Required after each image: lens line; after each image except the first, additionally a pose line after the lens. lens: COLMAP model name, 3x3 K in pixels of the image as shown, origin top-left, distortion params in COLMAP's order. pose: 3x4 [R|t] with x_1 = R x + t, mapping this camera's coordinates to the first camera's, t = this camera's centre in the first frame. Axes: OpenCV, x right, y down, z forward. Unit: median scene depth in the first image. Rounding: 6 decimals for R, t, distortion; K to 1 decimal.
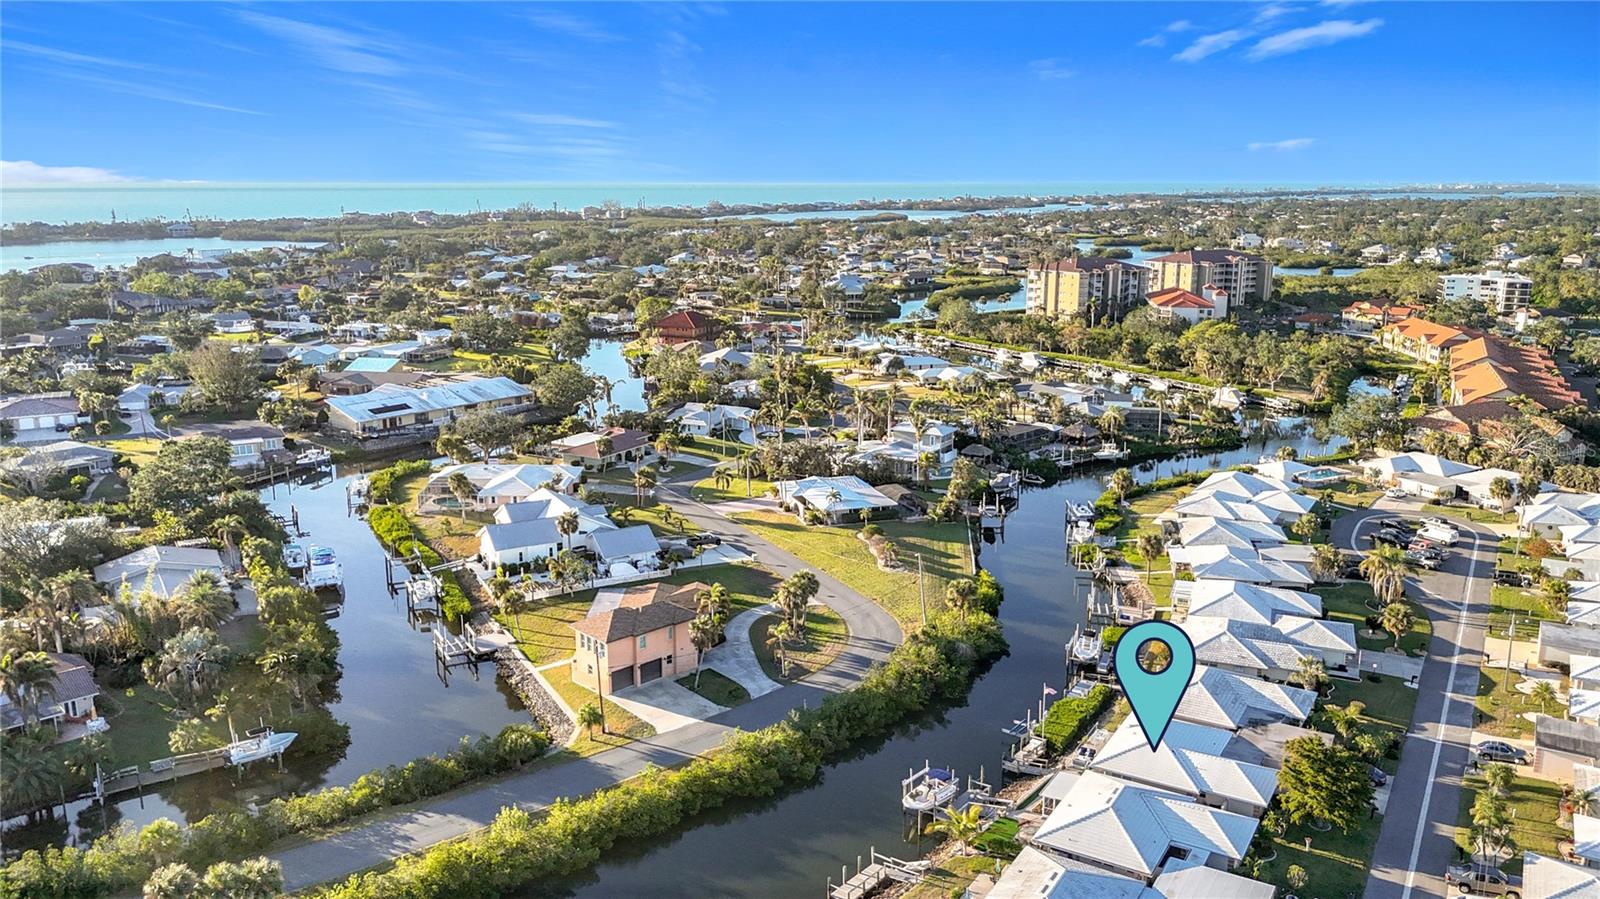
lens RADIAL K [[1154.7, 0, 800.0], [0, 1154.7, 449.5], [0, 0, 1]] dist [0.059899, -0.077107]
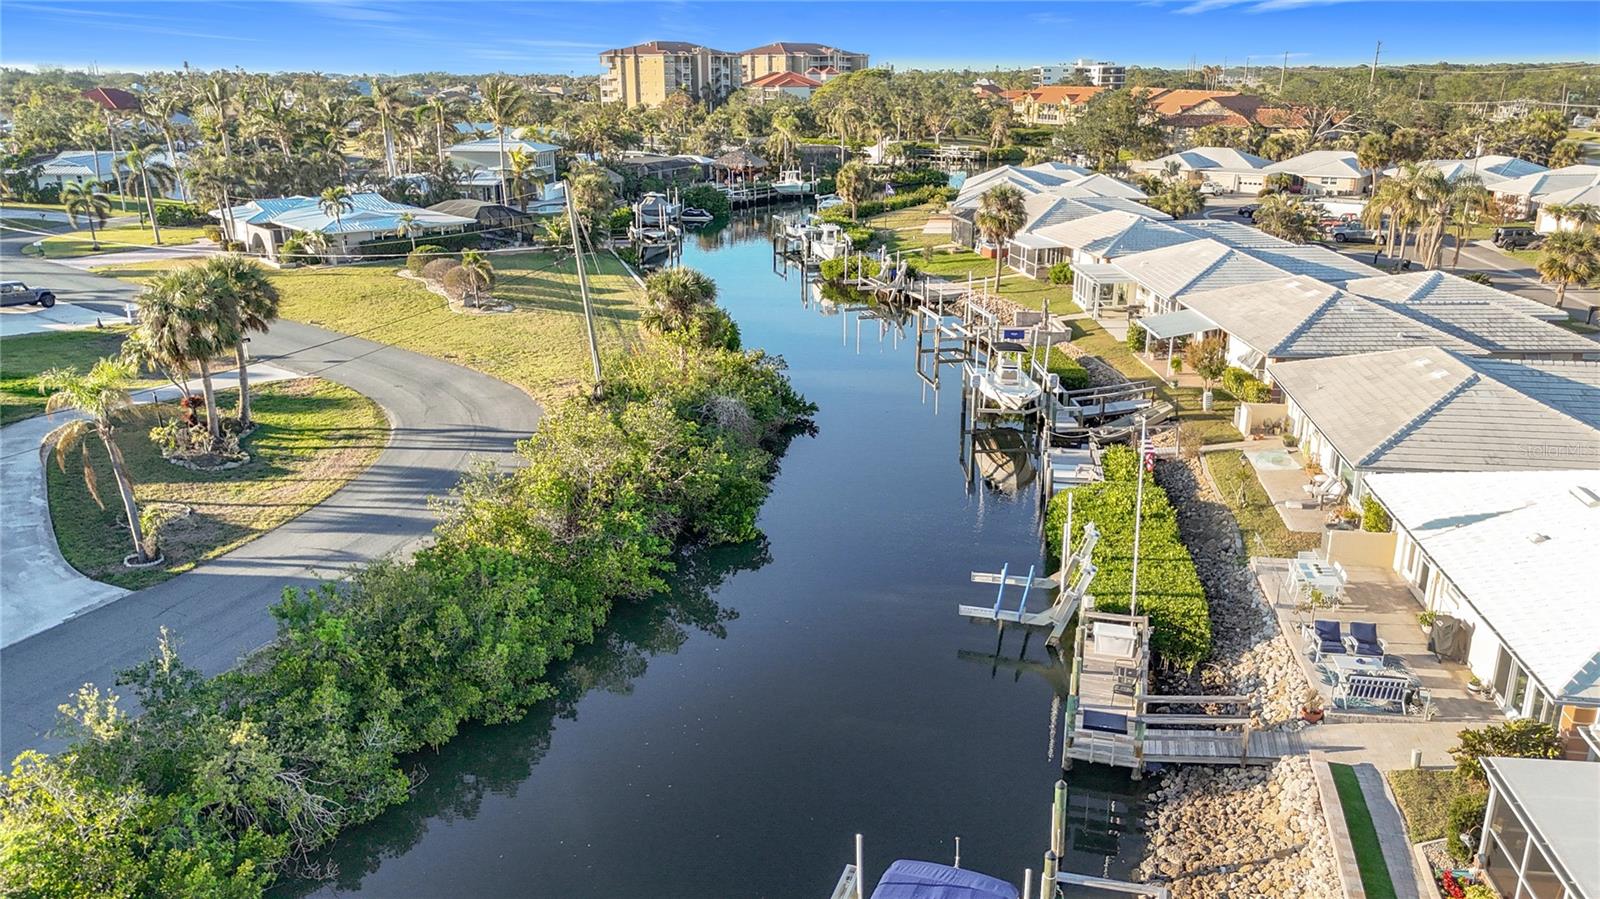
lens RADIAL K [[1167.7, 0, 804.7], [0, 1167.7, 459.5], [0, 0, 1]] dist [0.075072, -0.074186]
pose [[0.928286, -0.116167, 0.353258, 0.033091], [0.079723, 0.990036, 0.116072, 0.140883], [-0.363222, -0.079585, 0.928297, 0.628658]]
